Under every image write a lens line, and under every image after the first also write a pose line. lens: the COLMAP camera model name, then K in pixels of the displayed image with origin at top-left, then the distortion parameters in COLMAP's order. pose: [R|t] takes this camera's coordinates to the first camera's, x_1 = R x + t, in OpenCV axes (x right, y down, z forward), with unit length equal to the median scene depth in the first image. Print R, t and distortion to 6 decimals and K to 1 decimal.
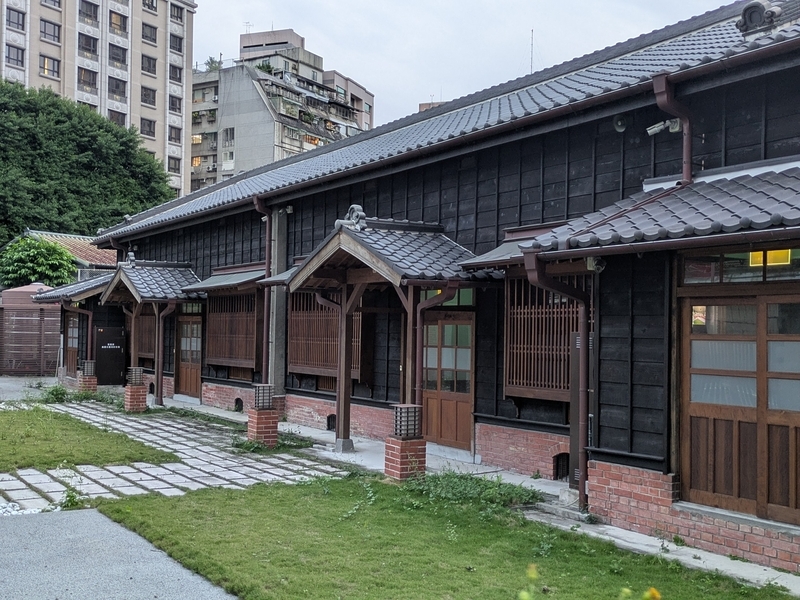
lens RADIAL K [[570.2, 0, 399.1], [0, 570.2, 320.7], [0, 0, 1]] dist [0.001060, -0.002030]
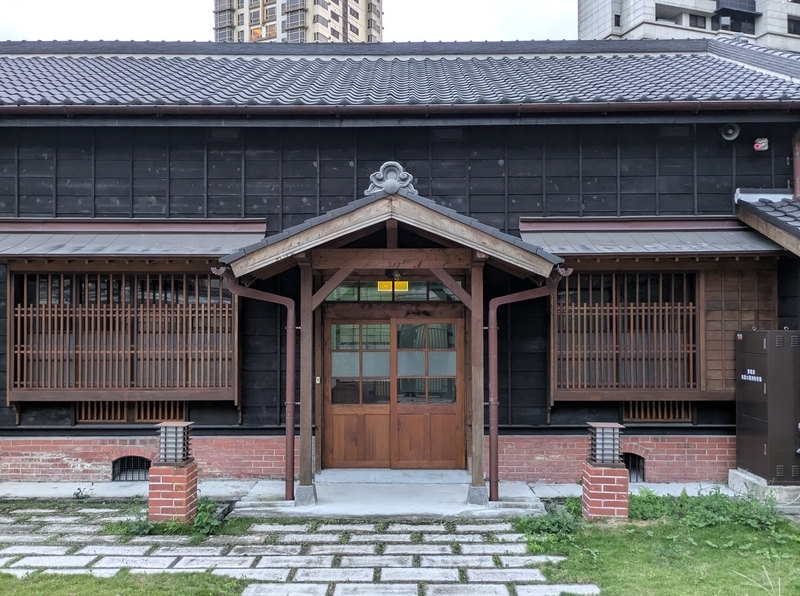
lens RADIAL K [[570.2, 0, 399.1], [0, 570.2, 318.7], [0, 0, 1]] dist [0.001060, -0.002030]
pose [[0.733174, -0.006897, 0.680006, -0.578282], [0.003535, 0.999974, 0.006330, -0.006486], [-0.680032, -0.002237, 0.733179, 0.470986]]
